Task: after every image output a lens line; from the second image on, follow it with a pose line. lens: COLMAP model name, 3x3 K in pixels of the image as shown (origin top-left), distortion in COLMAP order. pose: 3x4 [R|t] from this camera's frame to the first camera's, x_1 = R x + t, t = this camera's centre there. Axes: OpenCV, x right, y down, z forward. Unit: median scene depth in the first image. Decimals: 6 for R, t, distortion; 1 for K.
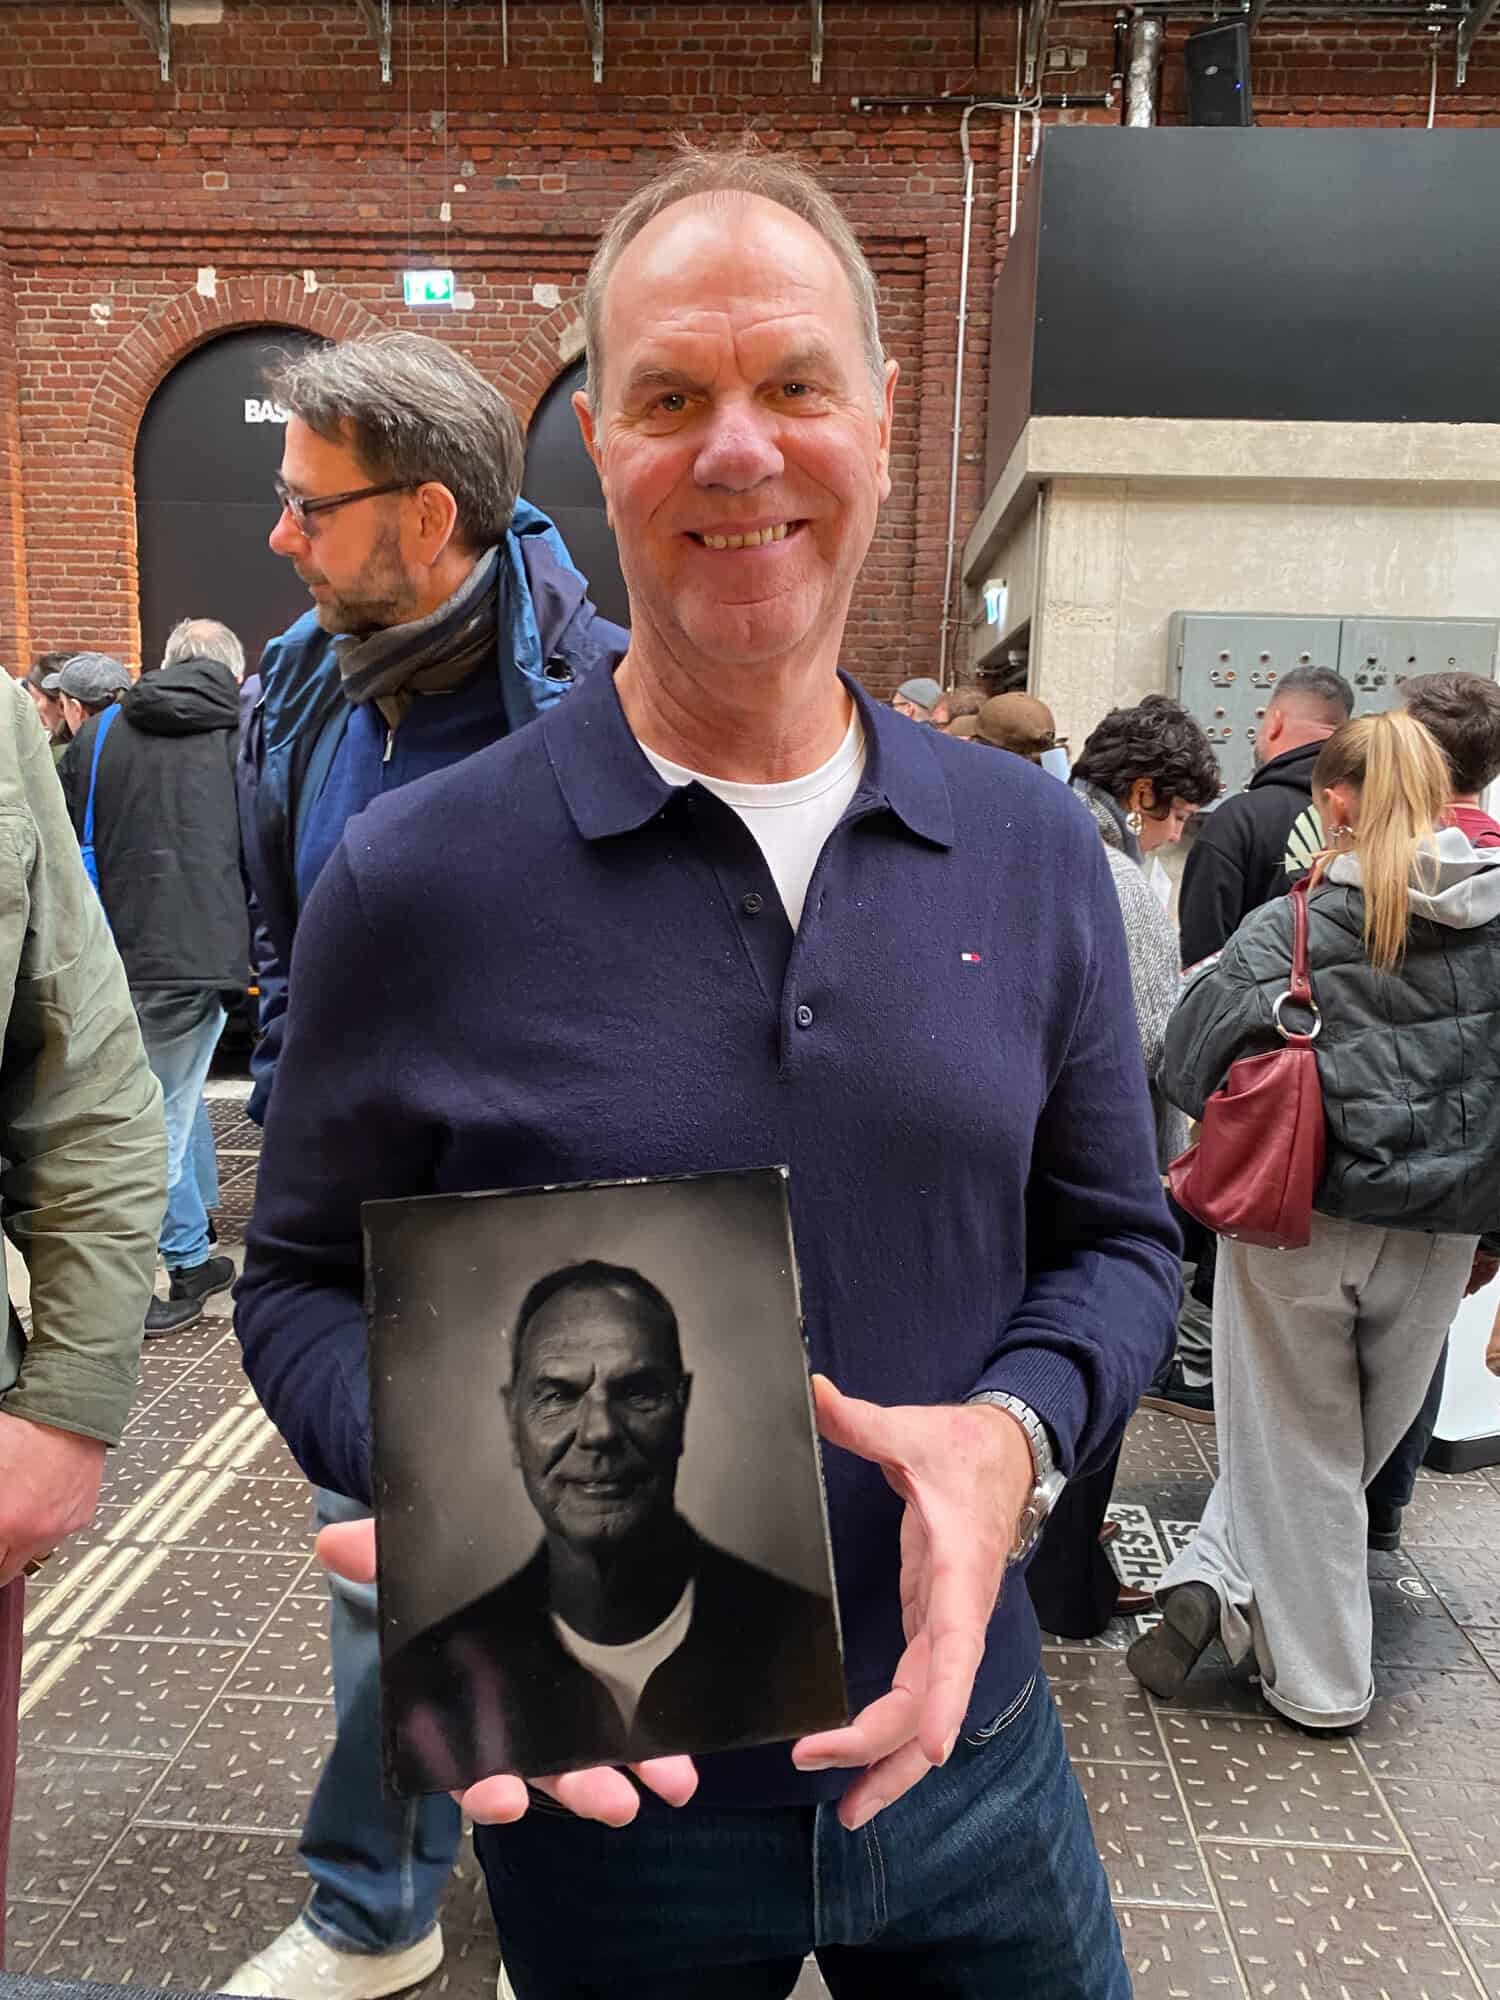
lens RADIAL K [[1528.1, 0, 738.5], [0, 1528.1, 999.6], [0, 0, 1]] dist [0.009158, -0.010496]
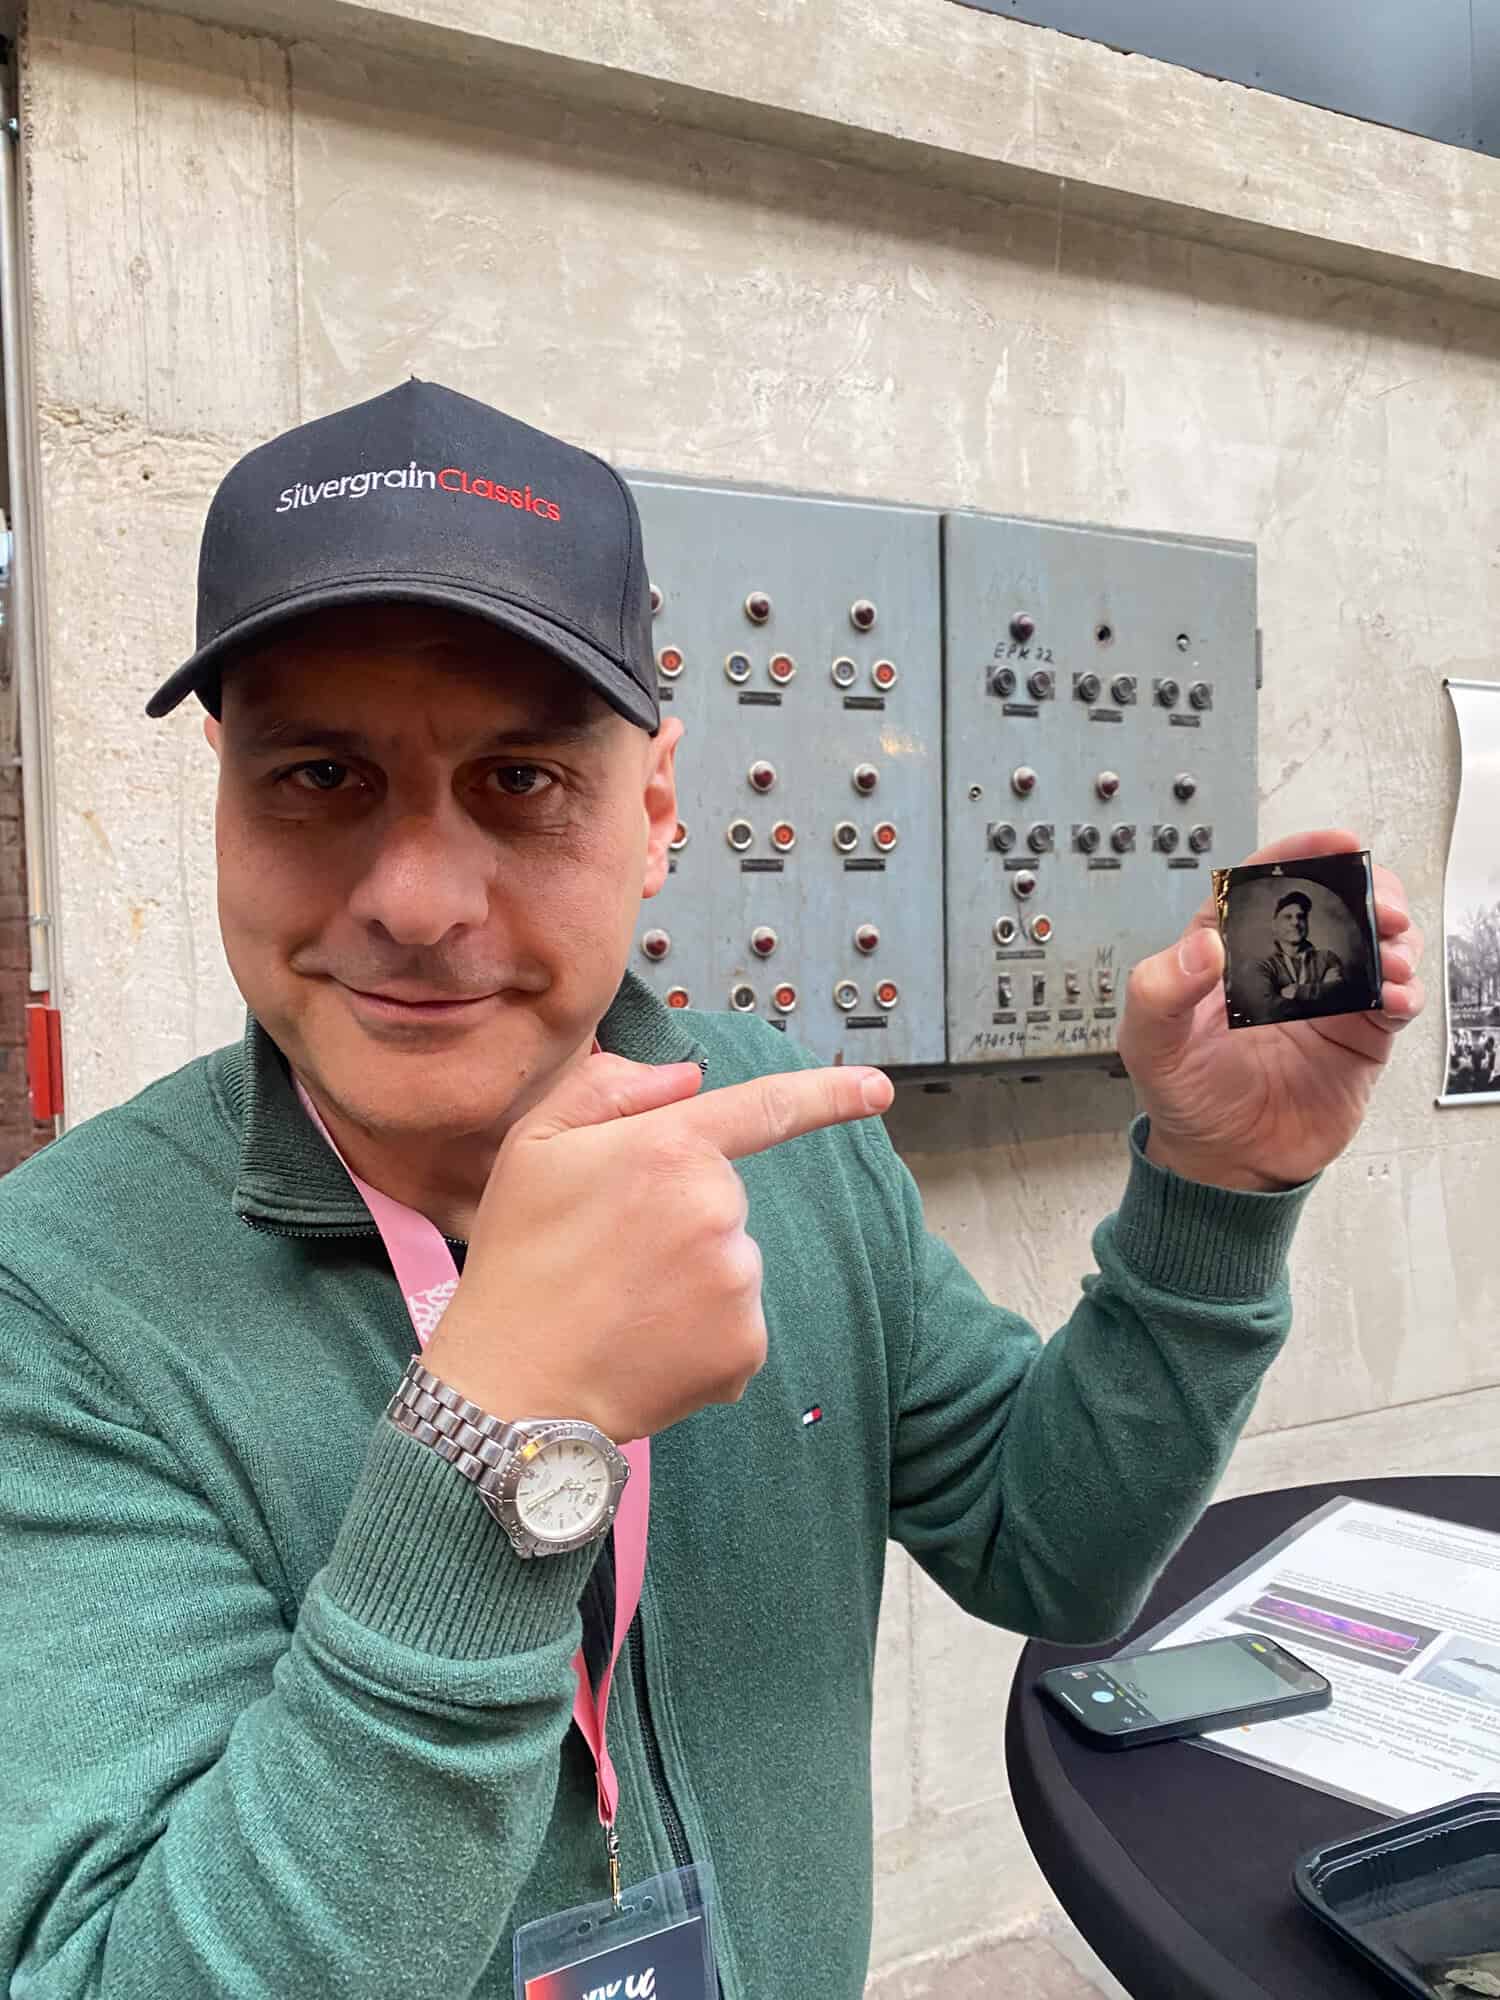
lens RADIAL K [[1528.1, 0, 742.1], [0, 1528.1, 1011.7], [0, 0, 1]] dist [0.009158, -0.010496]
pose [[0.874615, -0.074678, 0.479032, 0.175583], [0.114596, 0.991911, -0.054598, -0.119782], [-0.471079, 0.102648, 0.876098, 0.721170]]
